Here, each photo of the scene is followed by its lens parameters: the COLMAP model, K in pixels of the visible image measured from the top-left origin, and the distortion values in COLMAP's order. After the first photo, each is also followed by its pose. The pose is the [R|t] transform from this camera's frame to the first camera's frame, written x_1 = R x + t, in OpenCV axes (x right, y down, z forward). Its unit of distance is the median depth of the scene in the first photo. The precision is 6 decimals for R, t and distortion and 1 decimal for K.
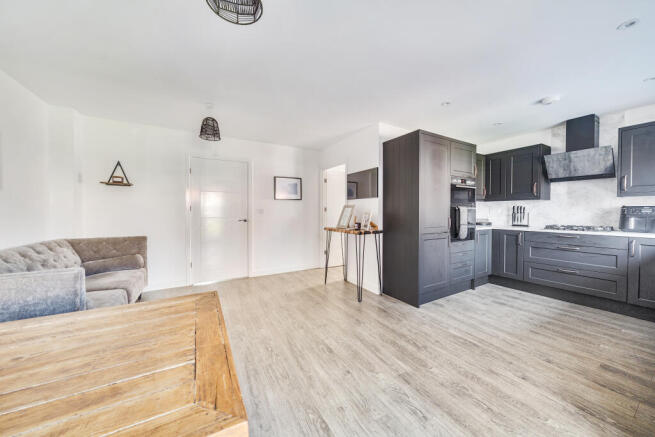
lens RADIAL K [[226.6, 0, 325.9], [0, 226.6, 214.6], [0, 0, 1]] dist [-0.000093, -0.000043]
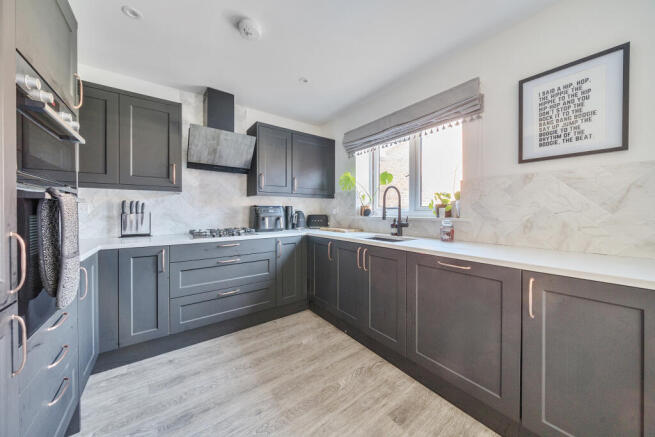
lens RADIAL K [[226.6, 0, 325.9], [0, 226.6, 214.6], [0, 0, 1]] dist [-0.000093, -0.000043]
pose [[-0.113400, -0.011399, 0.993484, 0.287925], [0.013438, 0.999825, 0.013006, -0.006281], [-0.993458, 0.014826, -0.113227, 0.708769]]
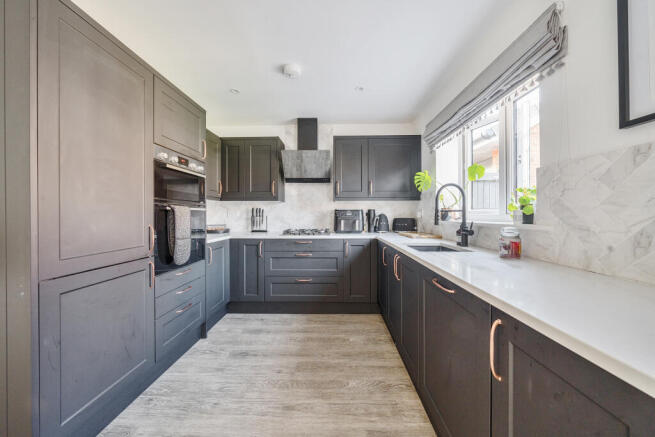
lens RADIAL K [[229.2, 0, 328.1], [0, 229.2, 216.7], [0, 0, 1]] dist [0.000102, -0.000002]
pose [[0.517836, -0.007715, 0.855445, 0.311251], [0.012800, 0.999917, 0.001270, -0.004471], [-0.855384, 0.010291, 0.517892, 0.404720]]
